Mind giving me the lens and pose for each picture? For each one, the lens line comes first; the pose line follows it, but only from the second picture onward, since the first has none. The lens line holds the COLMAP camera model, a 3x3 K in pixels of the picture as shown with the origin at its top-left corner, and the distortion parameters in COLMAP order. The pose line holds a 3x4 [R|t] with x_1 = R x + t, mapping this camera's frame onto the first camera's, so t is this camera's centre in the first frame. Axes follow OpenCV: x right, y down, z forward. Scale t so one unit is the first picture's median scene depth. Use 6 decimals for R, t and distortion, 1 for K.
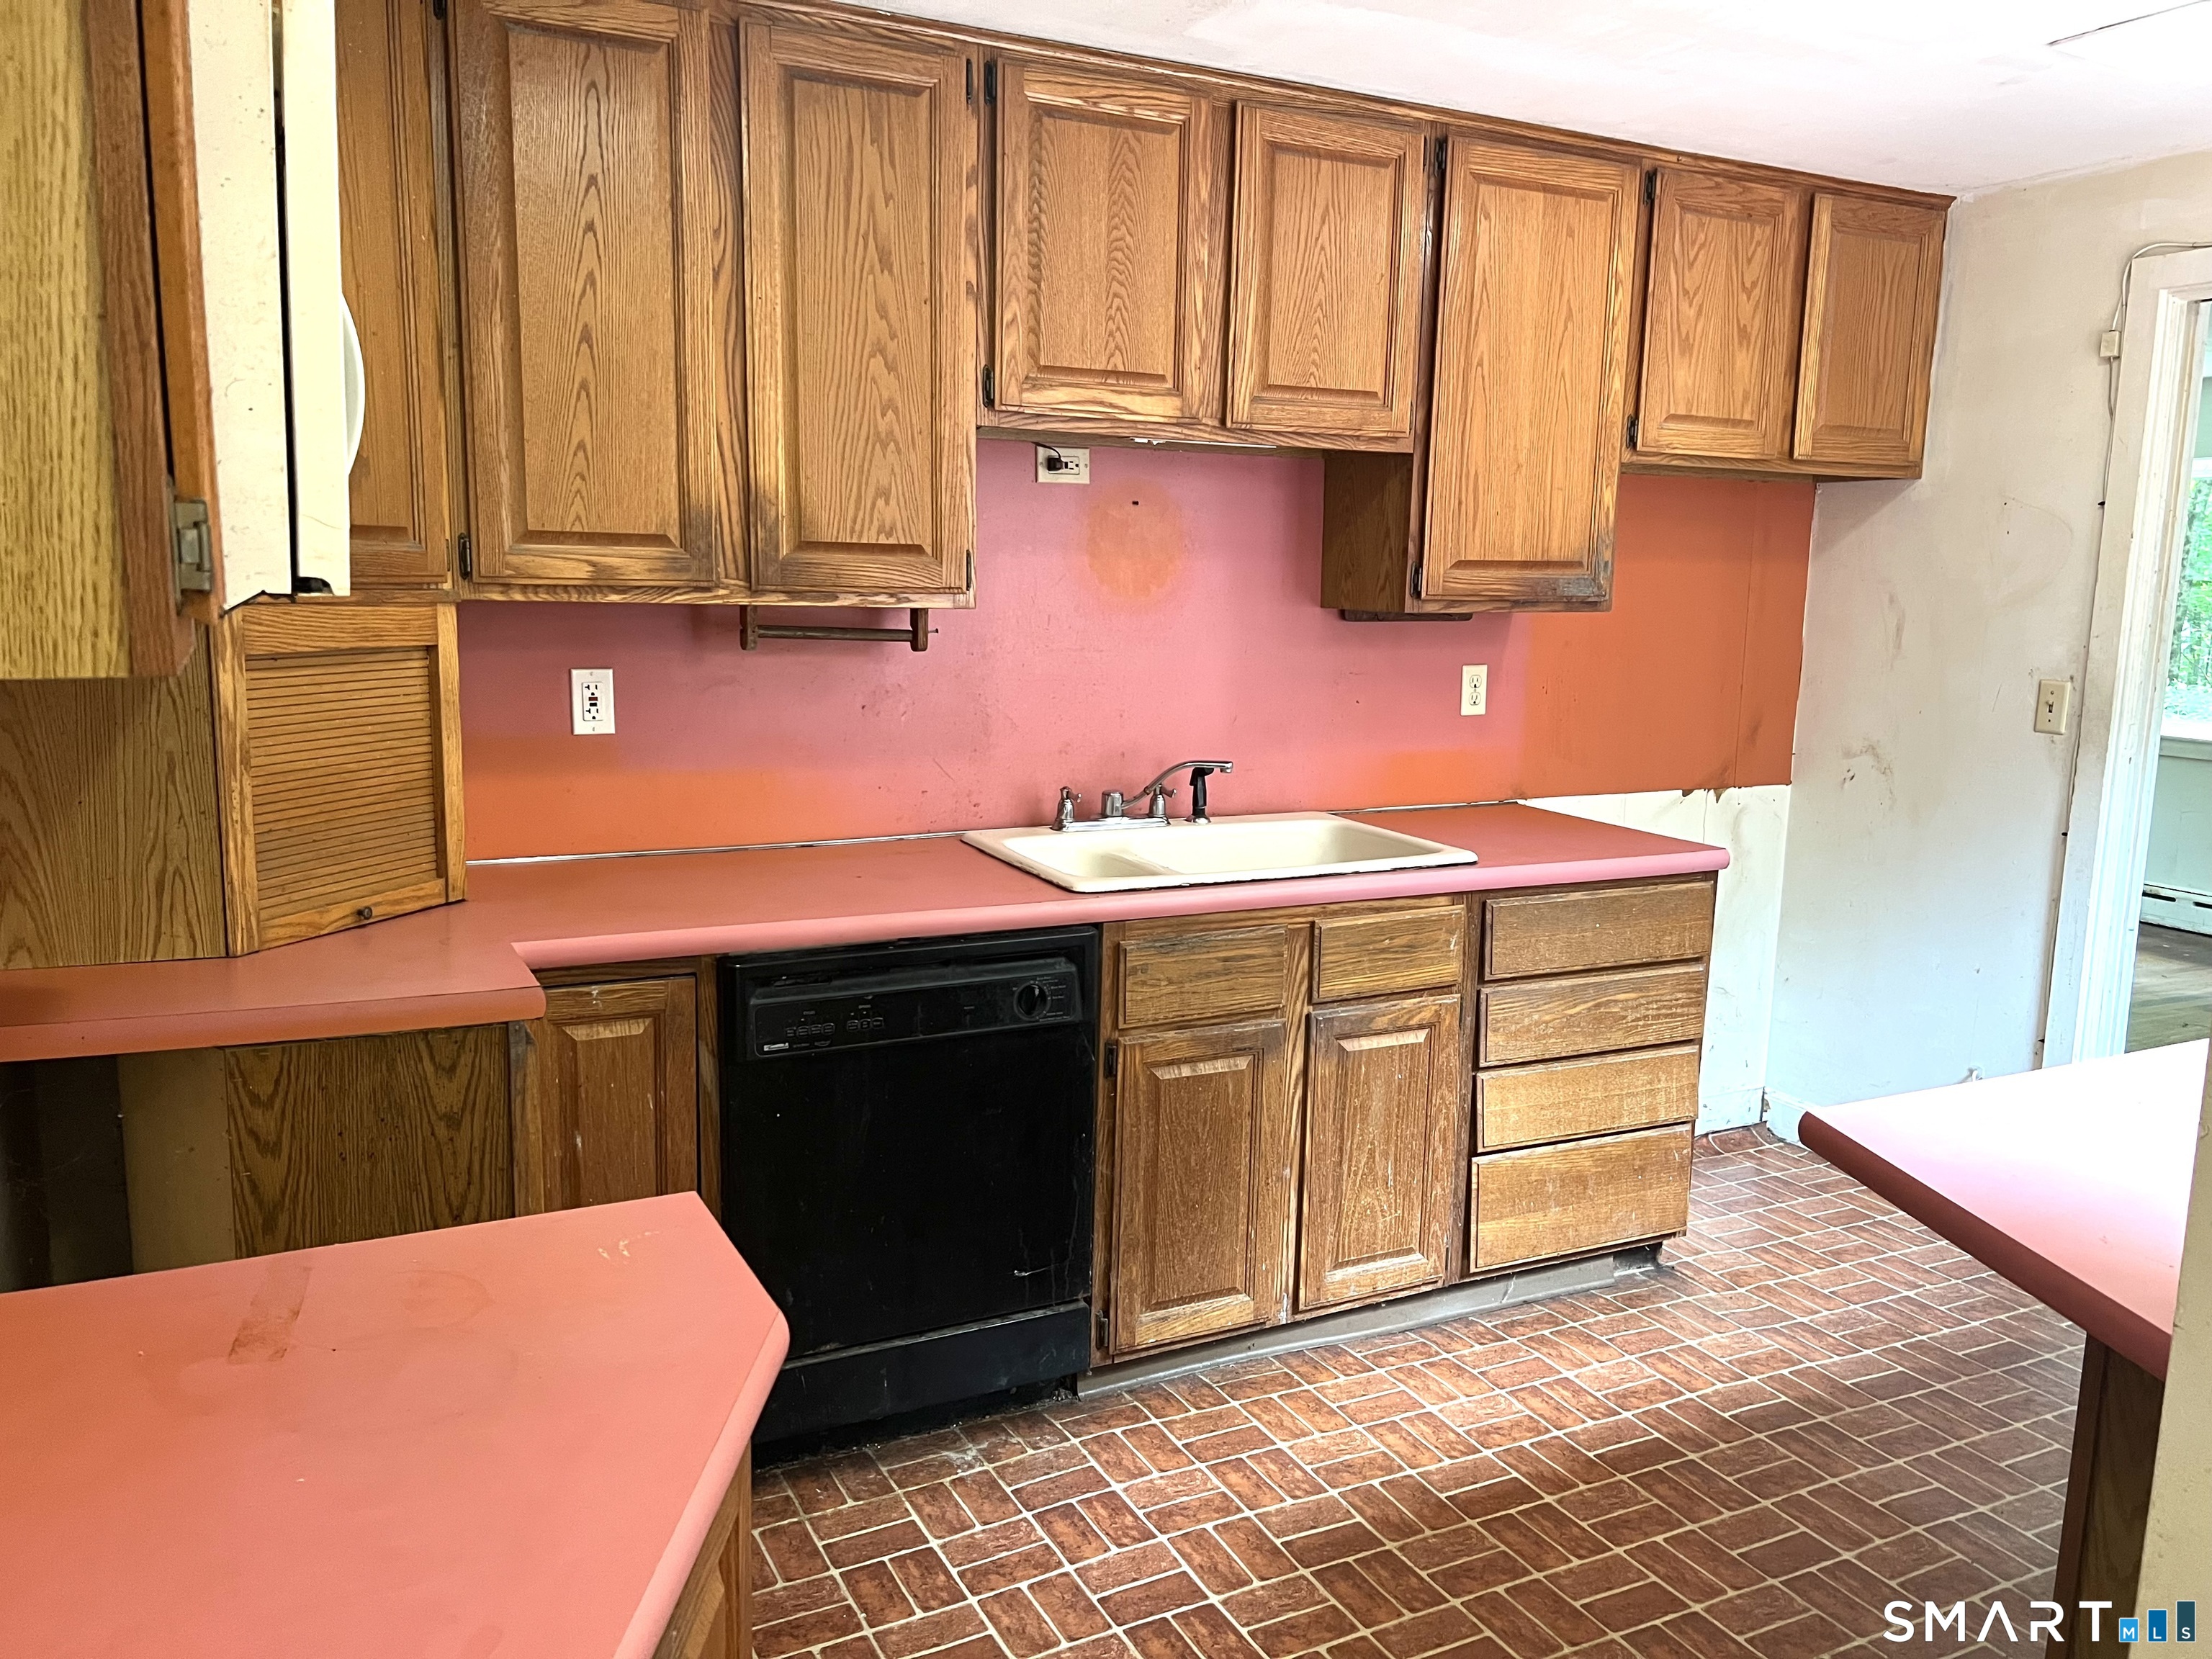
lens RADIAL K [[1685.3, 0, 1110.8], [0, 1685.3, 860.0], [0, 0, 1]] dist [0.045340, -0.002456]
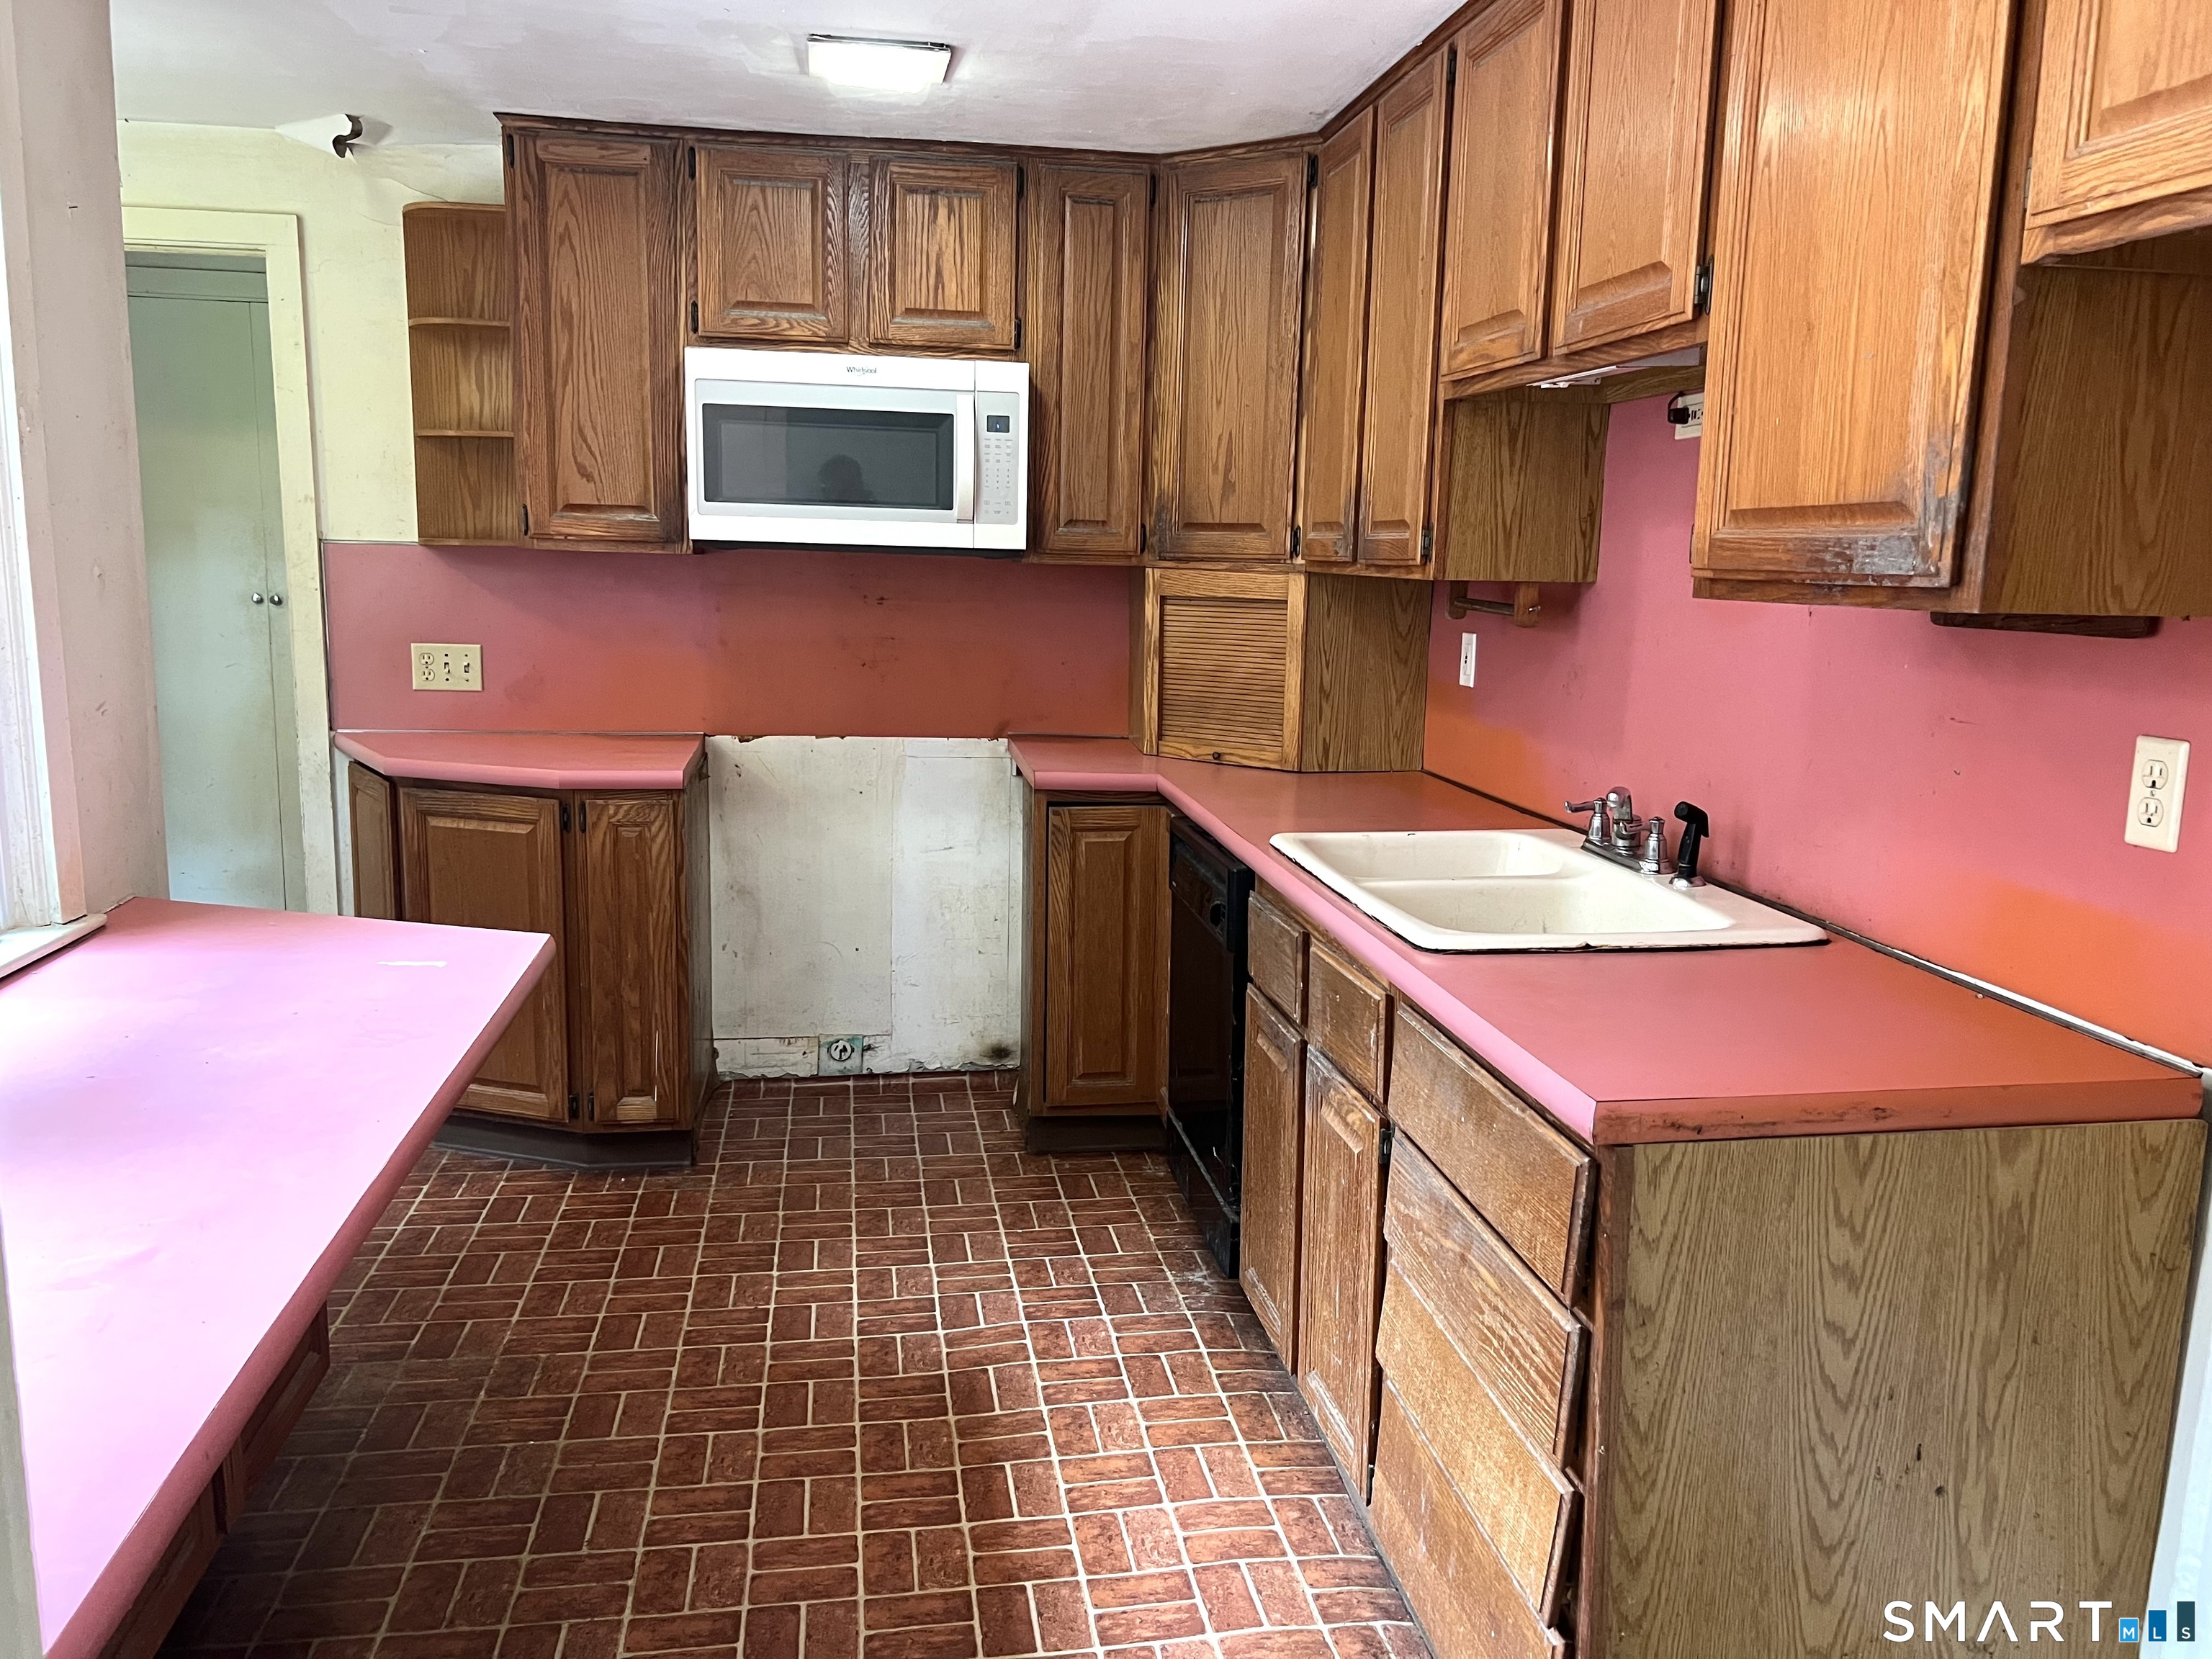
lens RADIAL K [[1677.9, 0, 1106.0], [0, 1677.9, 829.5], [0, 0, 1]] dist [0.047323, -0.004089]
pose [[-0.316603, 0.135014, -0.938900, 1.040435], [-0.180801, 0.963082, 0.199459, -0.186450], [0.931168, 0.232903, -0.280504, 1.232171]]
